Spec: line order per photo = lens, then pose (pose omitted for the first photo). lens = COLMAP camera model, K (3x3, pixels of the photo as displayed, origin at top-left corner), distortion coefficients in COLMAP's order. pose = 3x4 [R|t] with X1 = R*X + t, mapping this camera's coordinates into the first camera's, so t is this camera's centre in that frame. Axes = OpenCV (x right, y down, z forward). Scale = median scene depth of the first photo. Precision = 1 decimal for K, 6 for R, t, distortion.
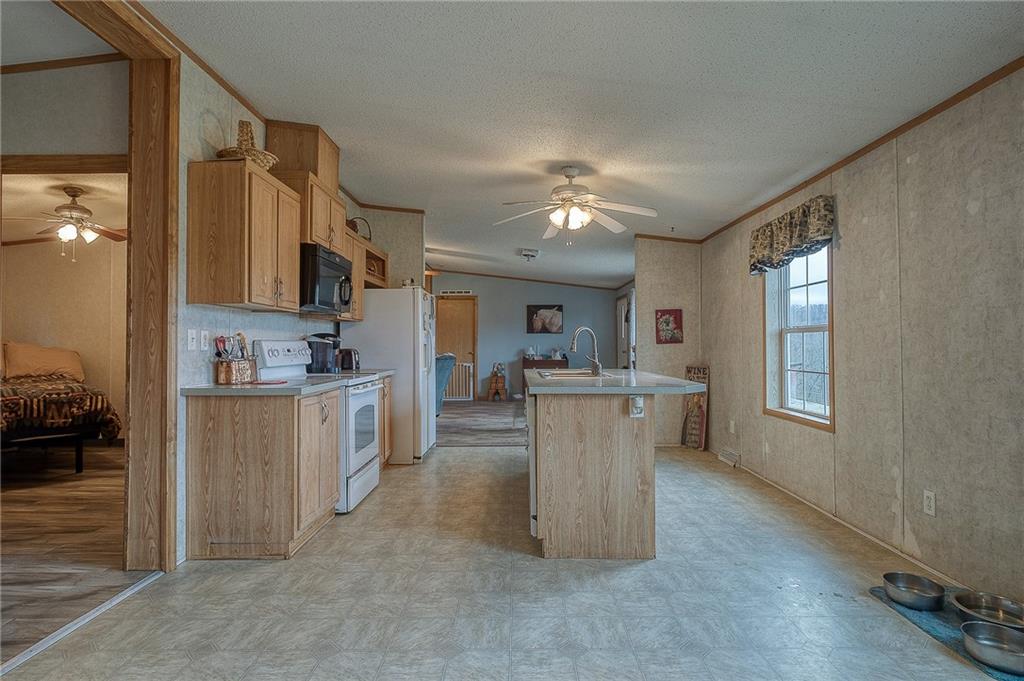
lens RADIAL K [[531.0, 0, 515.5], [0, 531.0, 340.7], [0, 0, 1]] dist [0.000294, 0.000068]
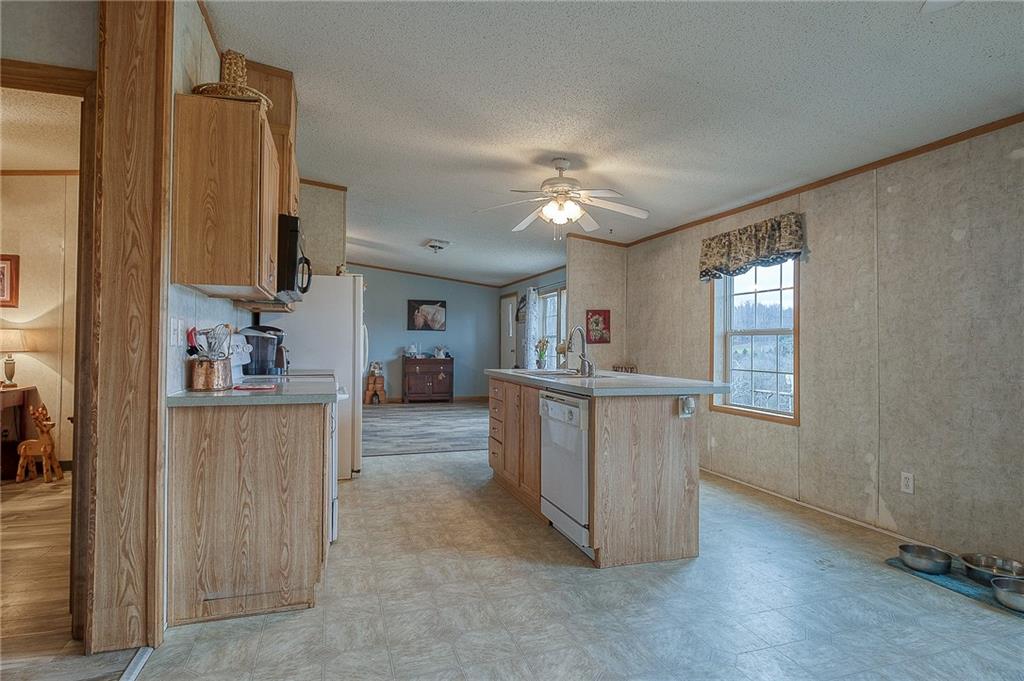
lens RADIAL K [[547.2, 0, 517.0], [0, 547.2, 340.6], [0, 0, 1]] dist [-0.000454, -0.001976]
pose [[0.948148, 0.014608, 0.317495, -0.403066], [-0.015745, 0.999876, 0.001016, 0.002412], [-0.317440, -0.005962, 0.948260, 0.119176]]
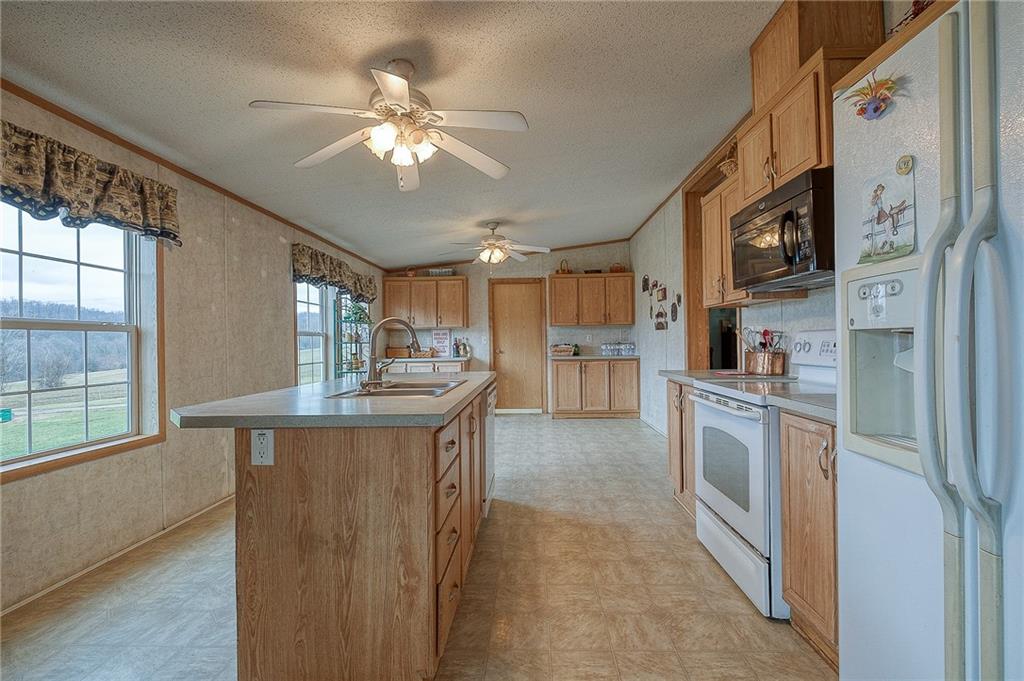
lens RADIAL K [[461.8, 0, 517.3], [0, 461.8, 339.9], [0, 0, 1]] dist [-0.008605, -0.000314]
pose [[-0.999442, 0.016809, 0.028859, -0.067465], [0.016340, 0.999732, -0.016426, 0.022406], [-0.029128, -0.015946, -0.999449, 2.198420]]
